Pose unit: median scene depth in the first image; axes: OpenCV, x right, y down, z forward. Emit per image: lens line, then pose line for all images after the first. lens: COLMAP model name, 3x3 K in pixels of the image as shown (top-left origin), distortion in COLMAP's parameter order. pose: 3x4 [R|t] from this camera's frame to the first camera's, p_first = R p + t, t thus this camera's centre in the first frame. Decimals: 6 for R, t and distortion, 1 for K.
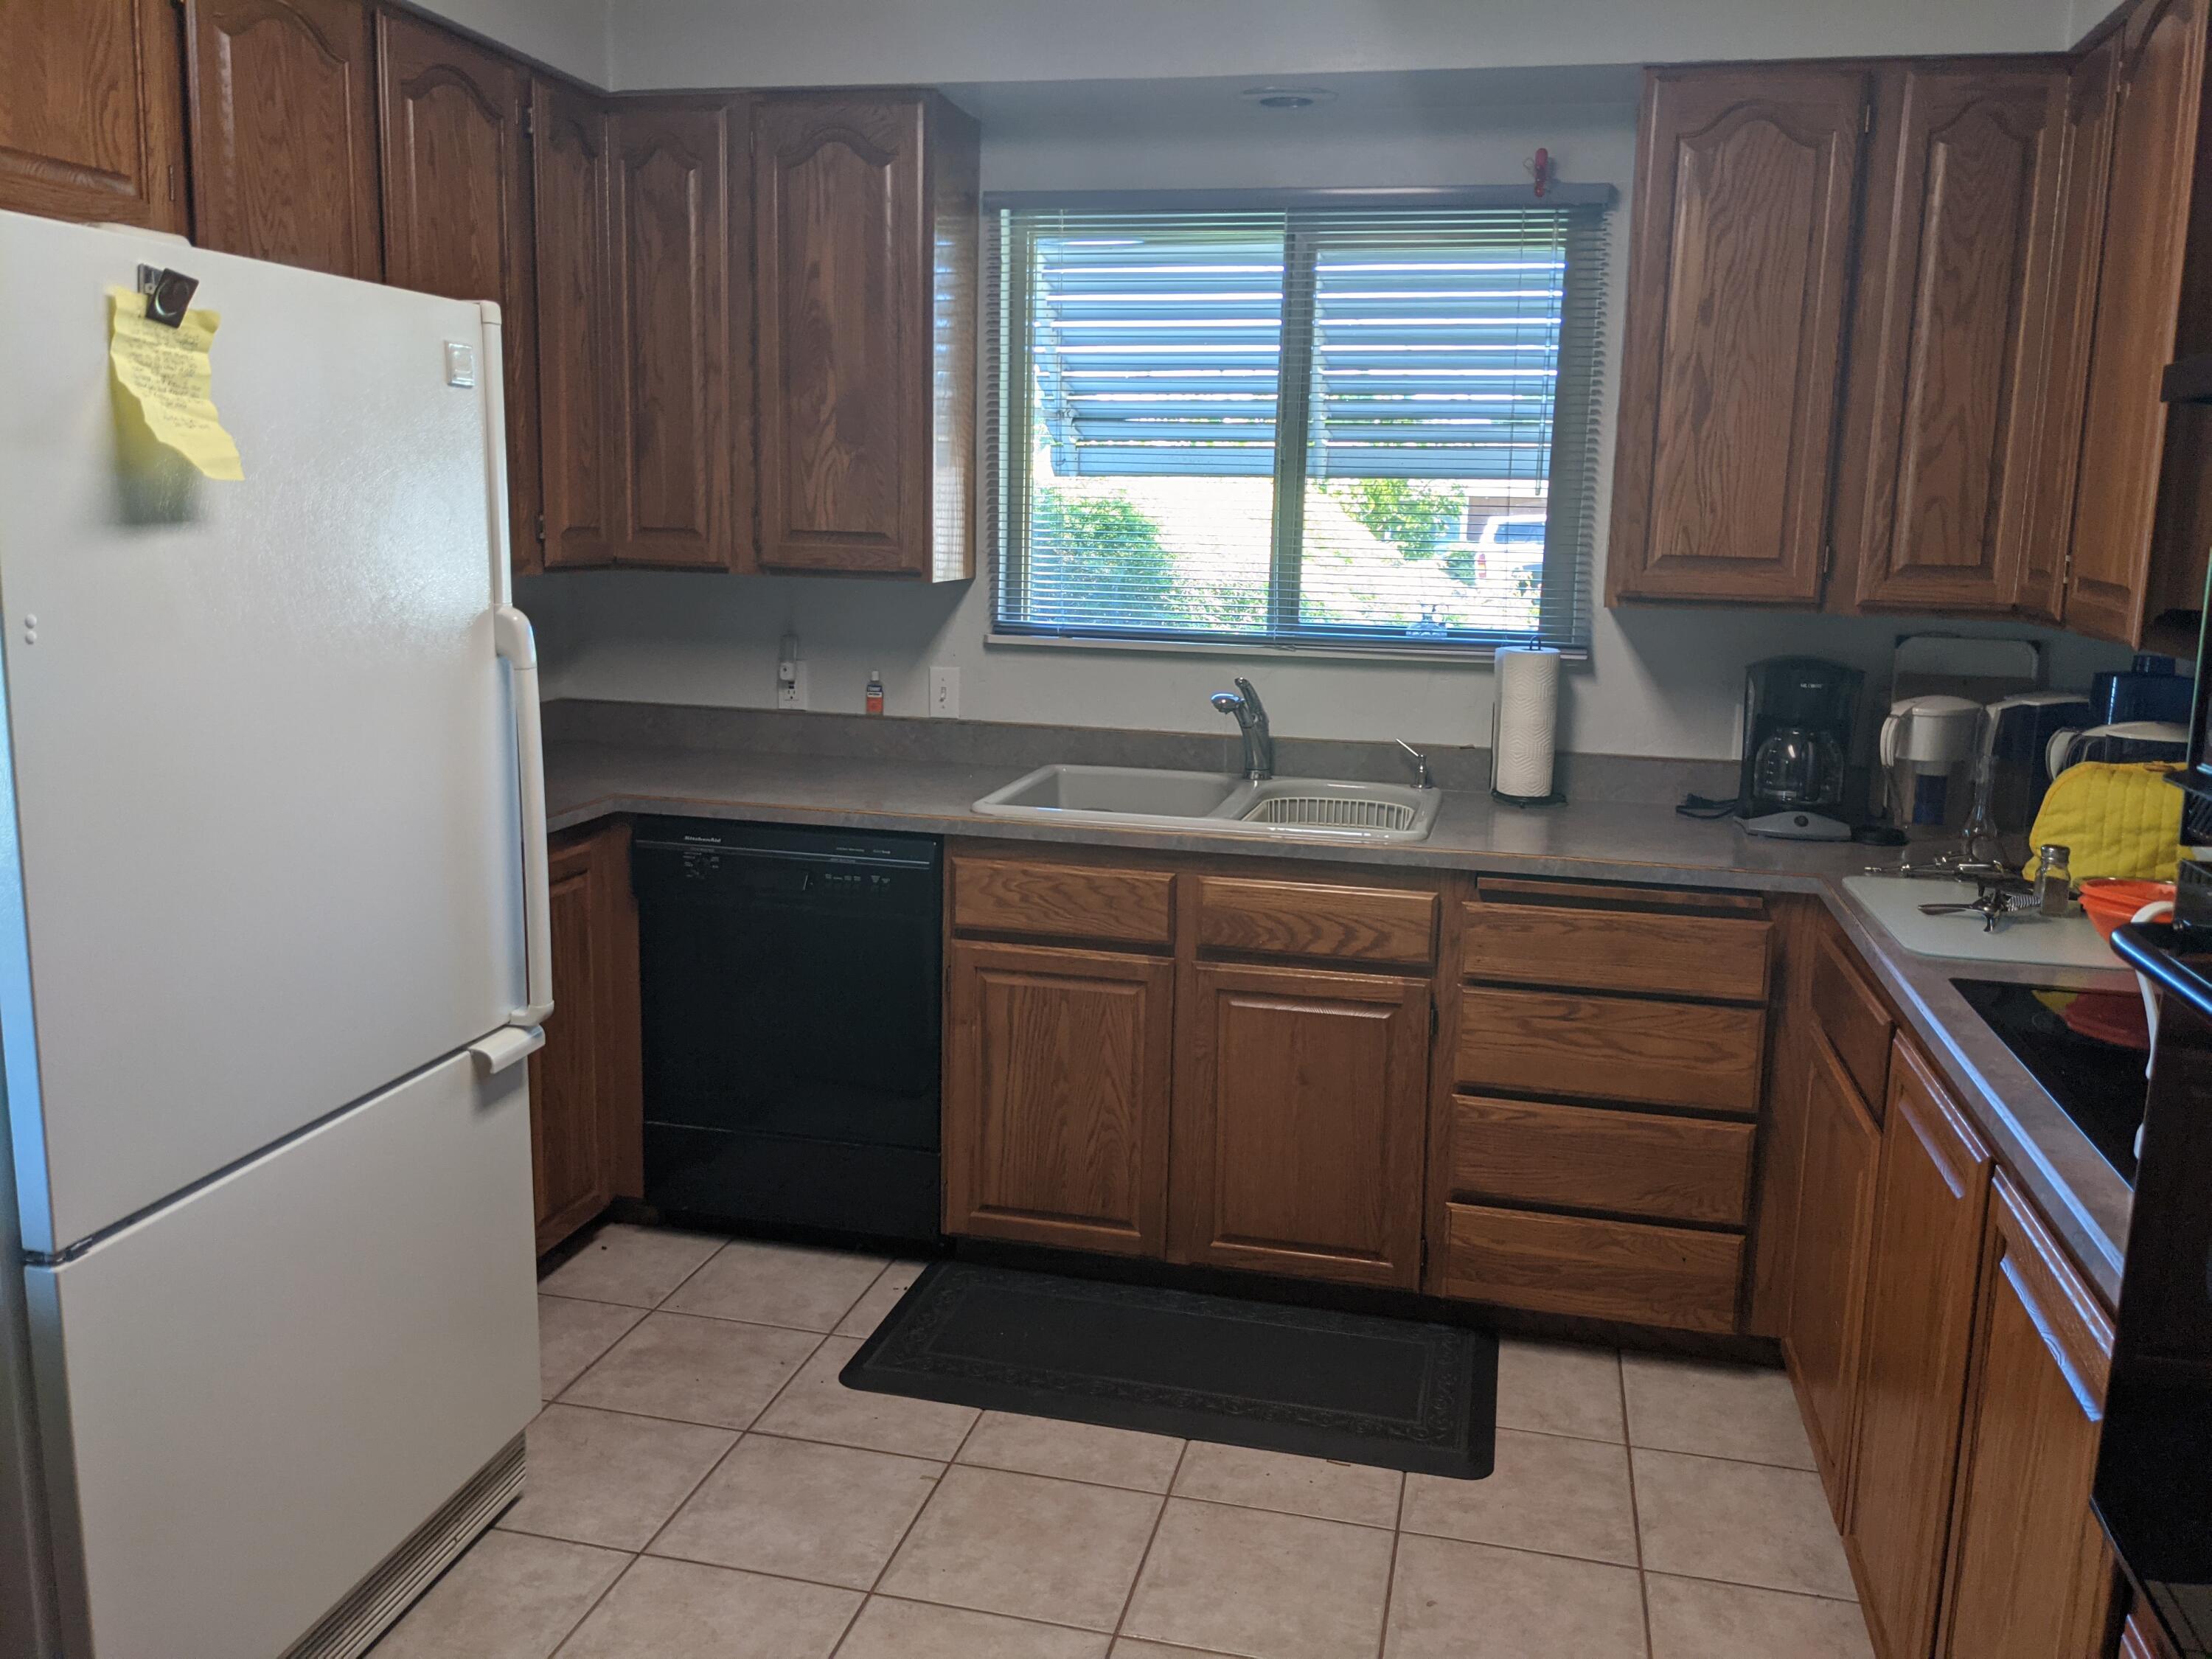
lens RADIAL K [[1741.6, 0, 1130.8], [0, 1741.6, 821.2], [0, 0, 1]] dist [0.044523, -0.083113]
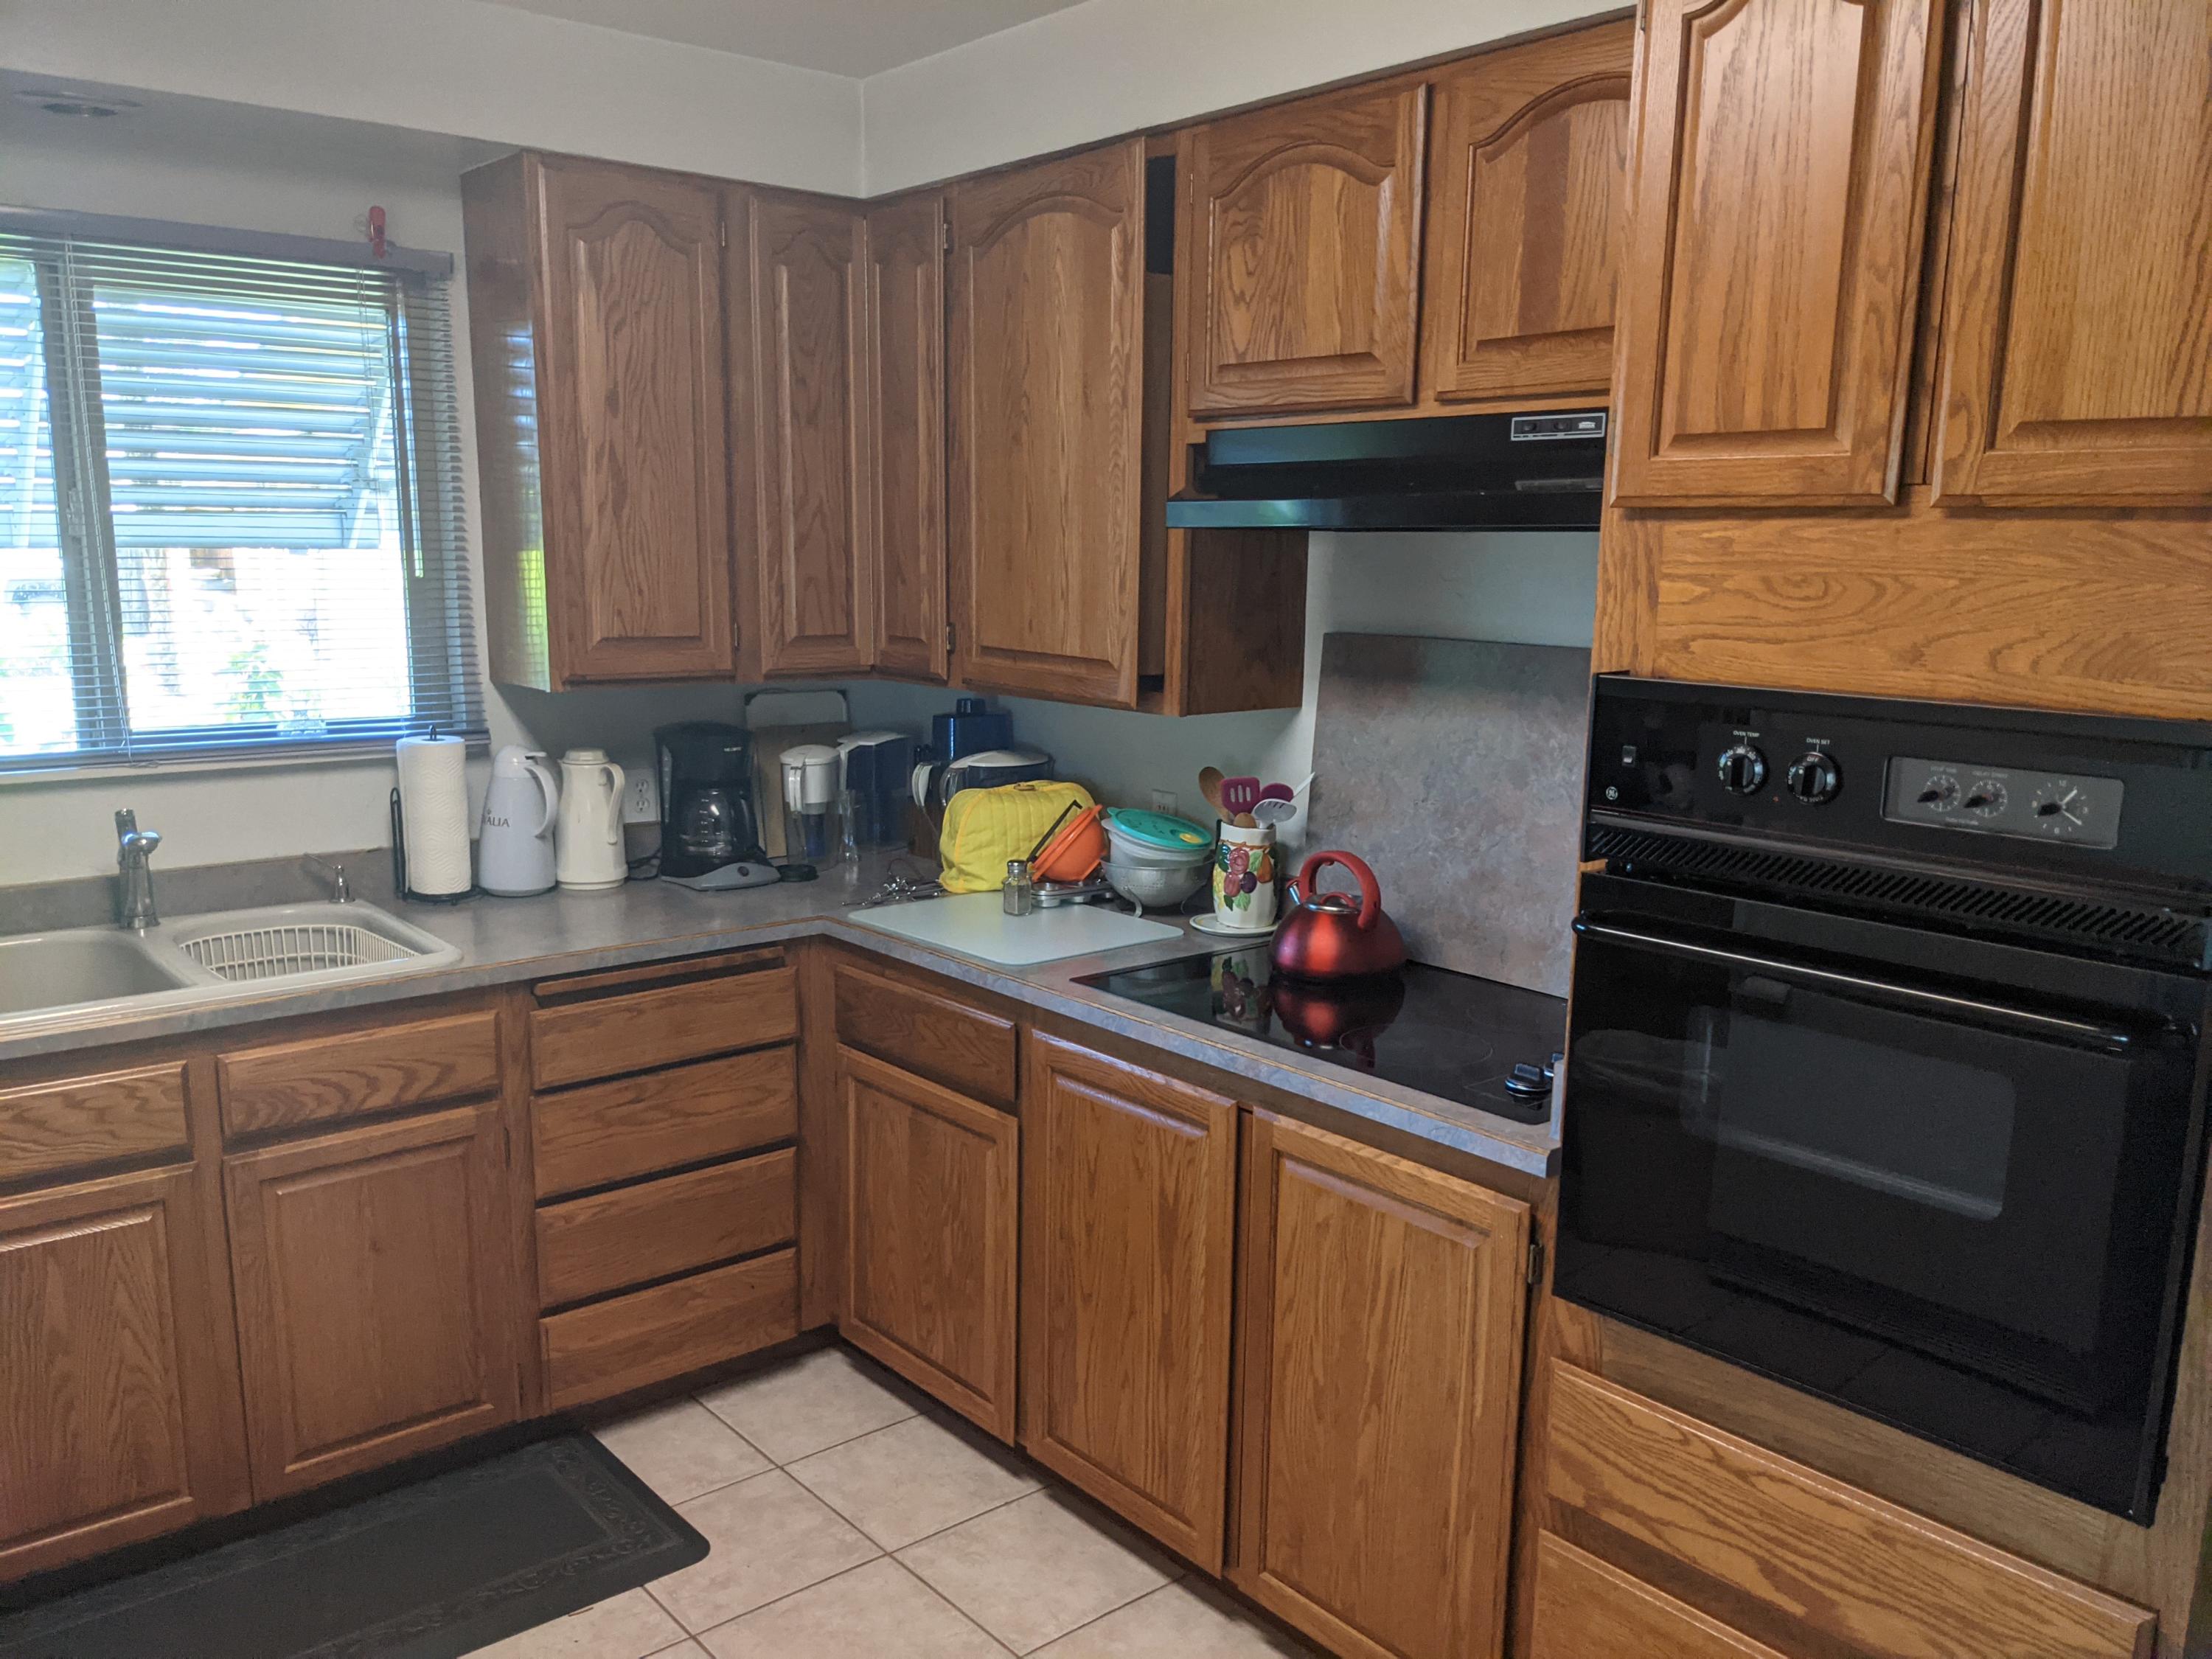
lens RADIAL K [[1718.7, 0, 1103.3], [0, 1718.7, 897.7], [0, 0, 1]] dist [0.044734, -0.094992]
pose [[0.594078, -0.177615, 0.784554, -0.348958], [0.143508, 0.983074, 0.113892, -0.077274], [-0.791503, 0.044929, 0.609512, 0.161933]]
